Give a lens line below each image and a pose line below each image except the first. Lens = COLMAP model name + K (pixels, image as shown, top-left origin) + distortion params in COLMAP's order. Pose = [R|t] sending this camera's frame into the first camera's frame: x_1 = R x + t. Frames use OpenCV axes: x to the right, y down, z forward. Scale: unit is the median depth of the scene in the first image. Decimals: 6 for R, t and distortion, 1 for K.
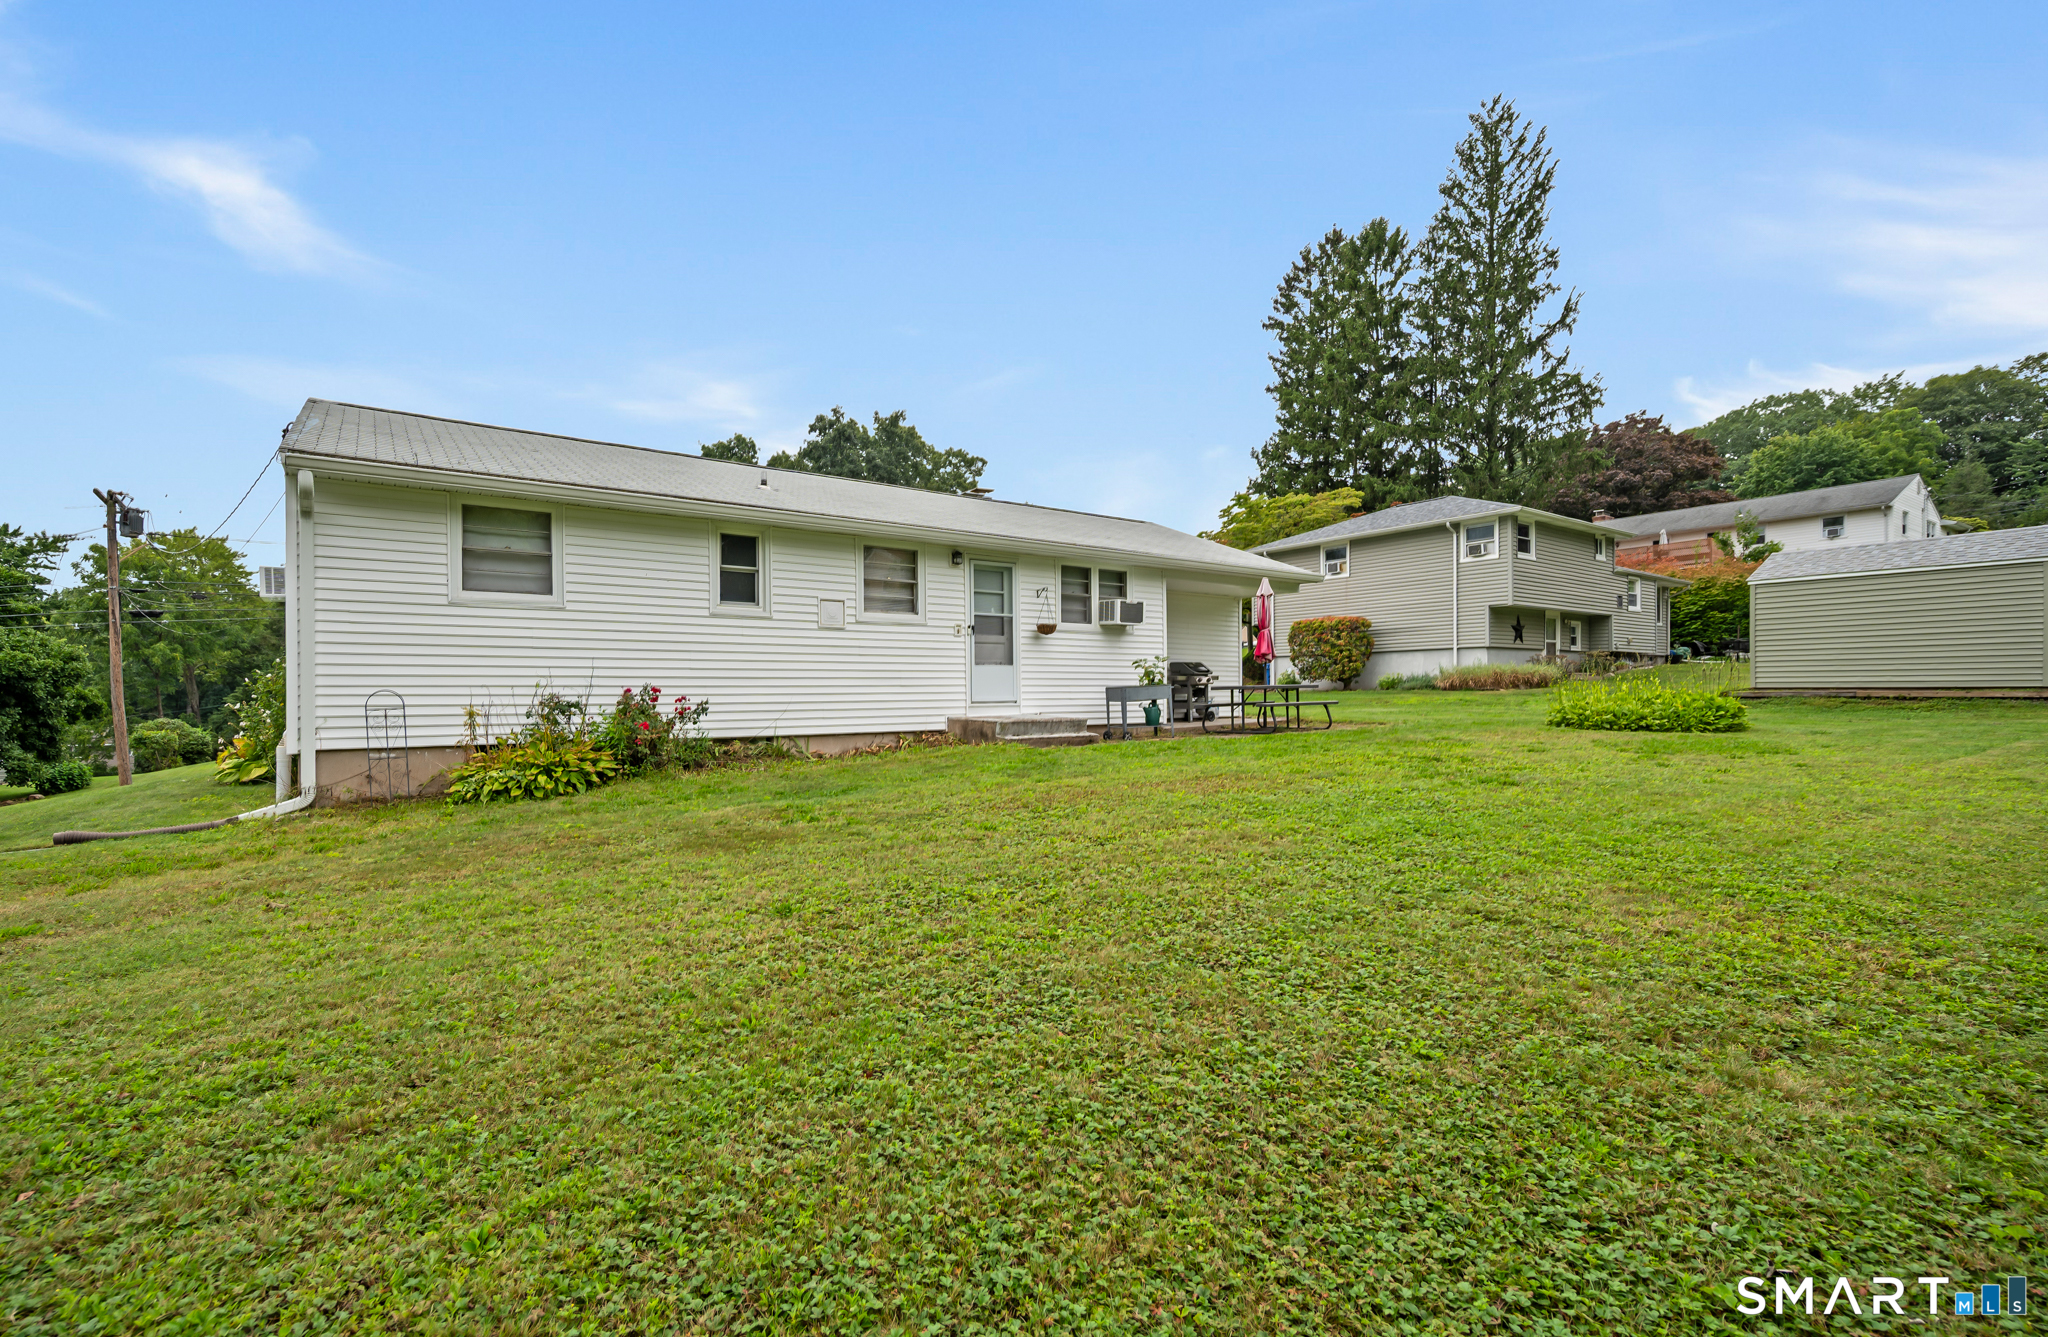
lens RADIAL K [[850.6, 0, 1024.0], [0, 850.6, 668.5], [0, 0, 1]] dist [-0.001908, -0.000066]
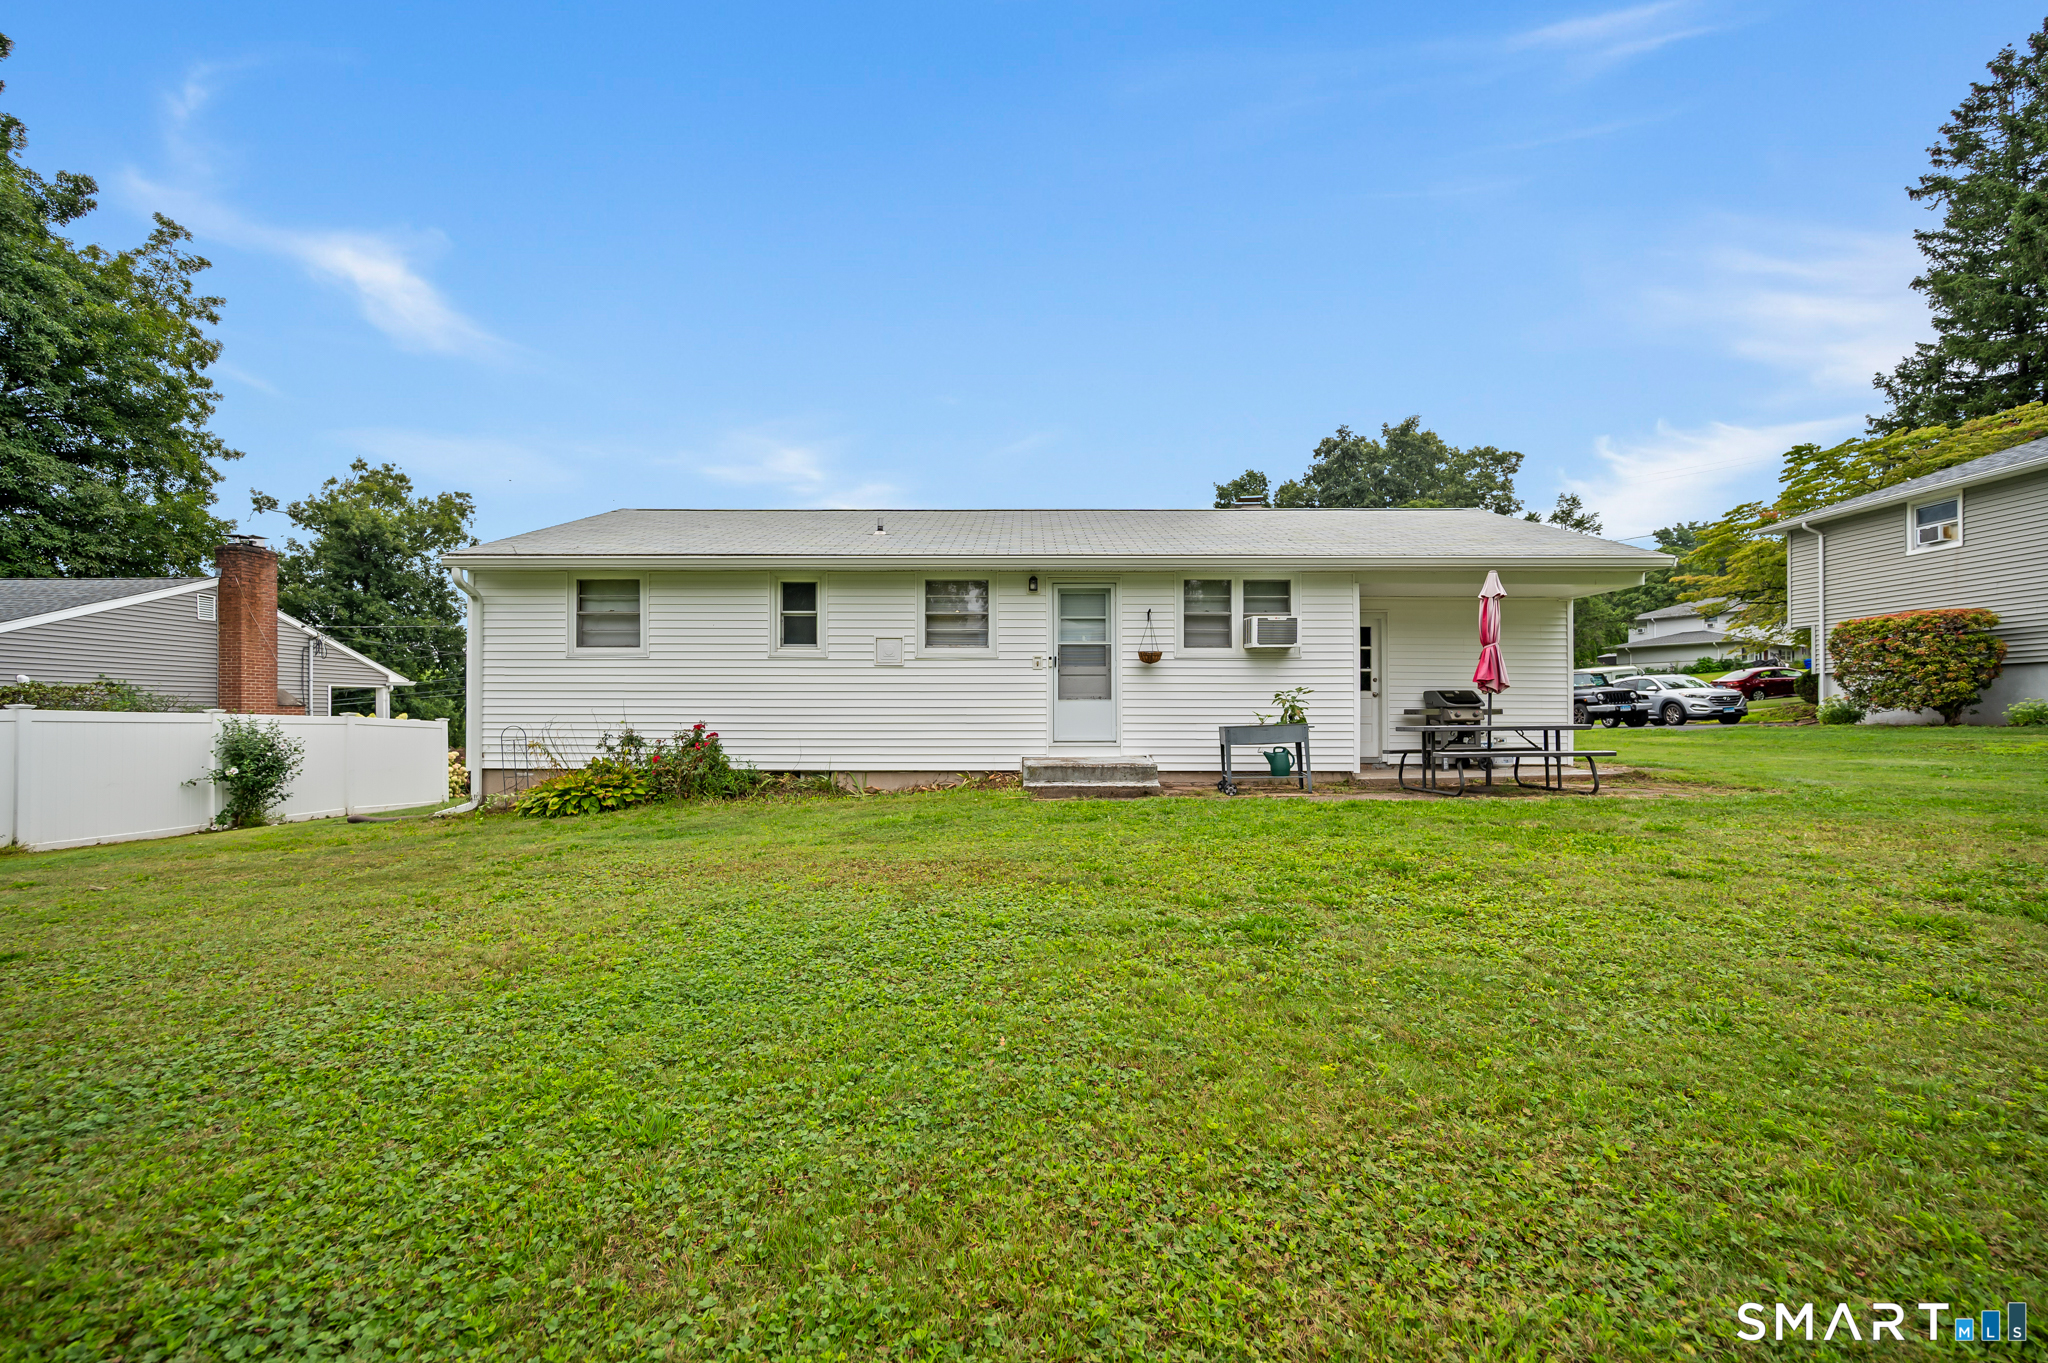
lens RADIAL K [[818.4, 0, 1024.0], [0, 818.4, 681.5], [0, 0, 1]] dist [-0.000121, 0.000619]
pose [[0.820037, -0.016072, -0.572085, 0.395390], [0.009099, 0.999845, -0.015047, -0.010649], [0.572238, 0.007134, 0.820056, 0.253528]]
